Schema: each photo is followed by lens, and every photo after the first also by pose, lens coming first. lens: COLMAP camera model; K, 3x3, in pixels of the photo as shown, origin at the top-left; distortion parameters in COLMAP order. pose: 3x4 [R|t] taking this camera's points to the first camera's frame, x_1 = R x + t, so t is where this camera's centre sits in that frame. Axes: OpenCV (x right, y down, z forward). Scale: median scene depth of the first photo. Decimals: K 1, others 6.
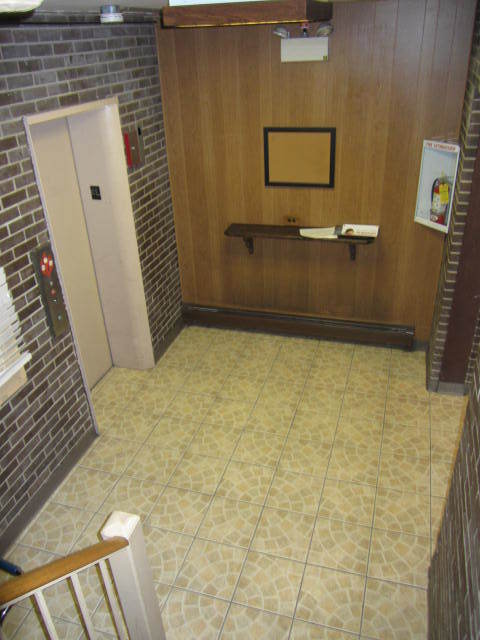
lens RADIAL K [[529.1, 0, 240.5], [0, 529.1, 321.3], [0, 0, 1]] dist [-0.044743, 0.008685]
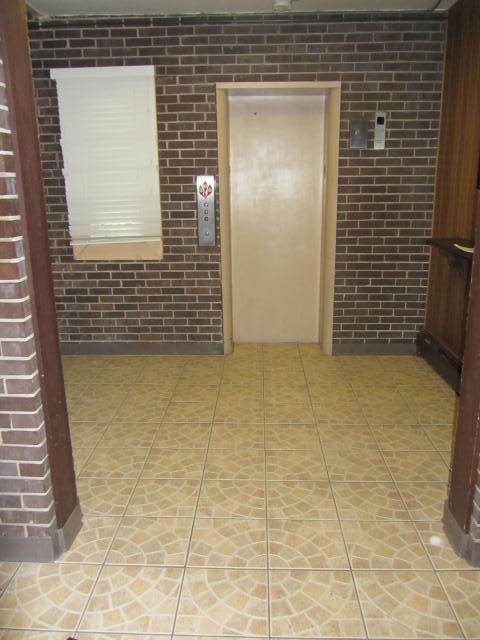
lens RADIAL K [[529.1, 0, 240.6], [0, 529.1, 320.0], [0, 0, 1]] dist [-0.044743, 0.008685]
pose [[0.264762, 0.275529, -0.924113, 1.079892], [-0.468009, 0.874597, 0.126679, -0.028202], [0.843130, 0.398954, 0.360510, 0.750383]]
